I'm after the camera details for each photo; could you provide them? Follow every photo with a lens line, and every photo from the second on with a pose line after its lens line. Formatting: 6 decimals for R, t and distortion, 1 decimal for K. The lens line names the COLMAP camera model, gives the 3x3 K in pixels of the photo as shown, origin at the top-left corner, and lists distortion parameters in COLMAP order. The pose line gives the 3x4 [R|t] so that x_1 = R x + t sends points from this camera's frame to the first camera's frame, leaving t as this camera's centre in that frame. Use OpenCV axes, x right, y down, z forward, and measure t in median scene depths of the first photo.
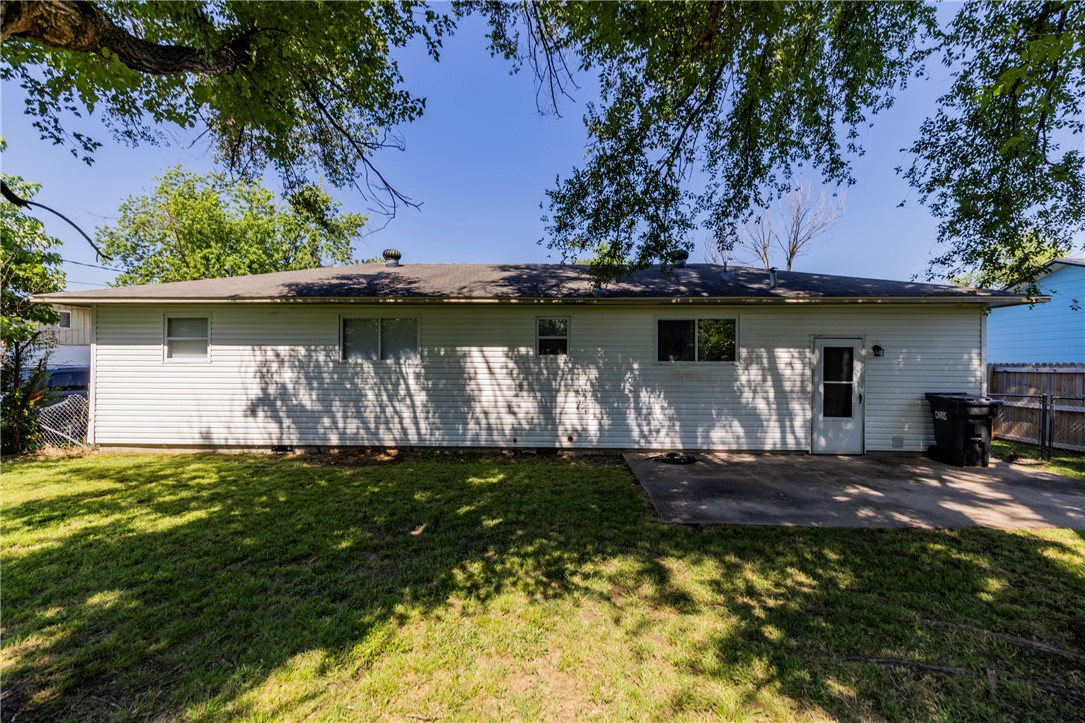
lens RADIAL K [[491.3, 0, 553.7], [0, 491.3, 361.1], [0, 0, 1]] dist [0.015088, -0.000339]
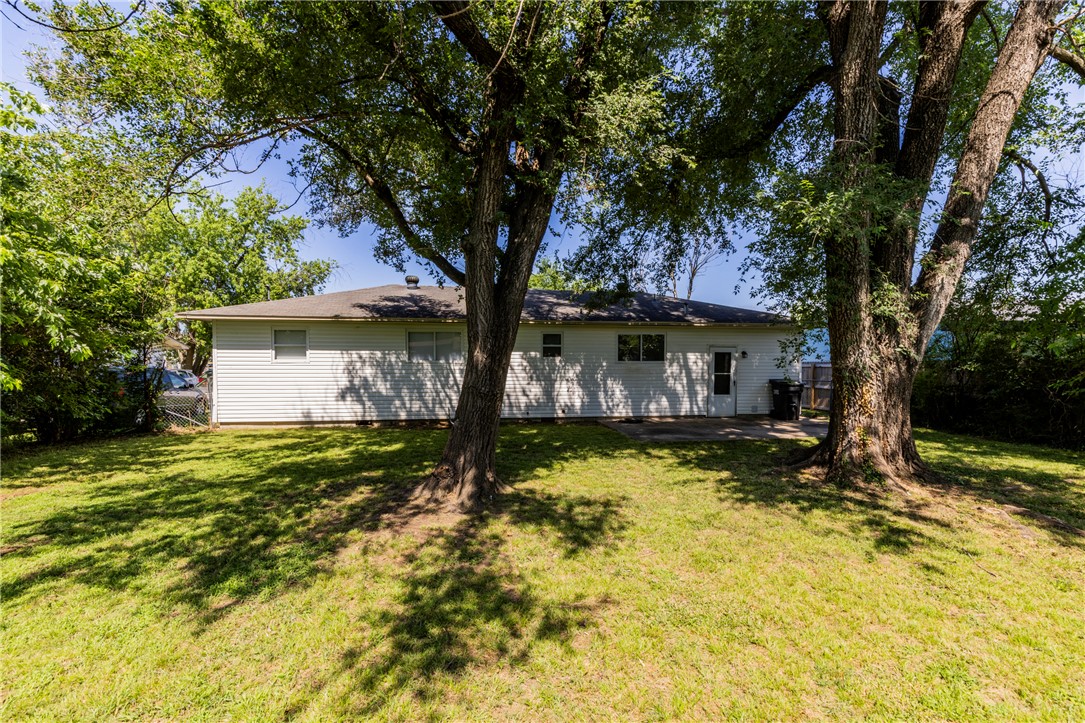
lens RADIAL K [[491.3, 0, 553.7], [0, 491.3, 361.1], [0, 0, 1]] dist [0.015088, -0.000339]
pose [[0.981655, -0.001919, 0.190654, -0.289222], [0.000244, 0.999961, 0.008808, -0.013233], [-0.190663, -0.008600, 0.981618, -0.504792]]
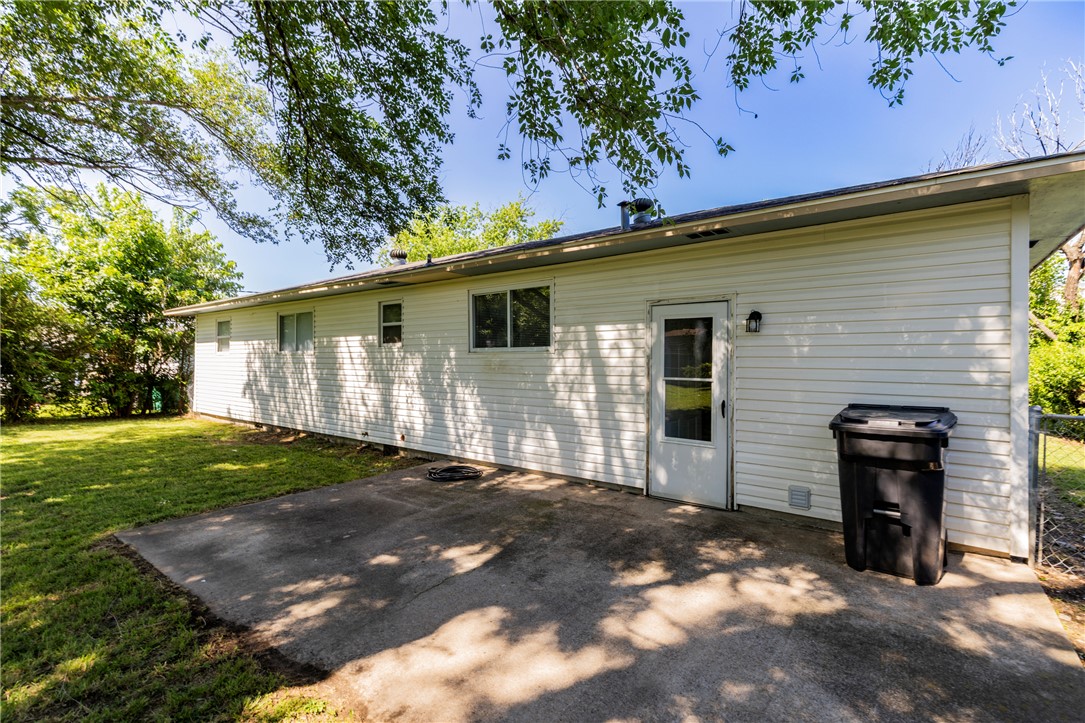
lens RADIAL K [[491.3, 0, 553.7], [0, 491.3, 361.1], [0, 0, 1]] dist [0.015088, -0.000339]
pose [[0.821838, -0.001507, -0.569719, 0.762628], [-0.000134, 0.999996, -0.002838, 0.023793], [0.569721, 0.002408, 0.821835, 0.425740]]
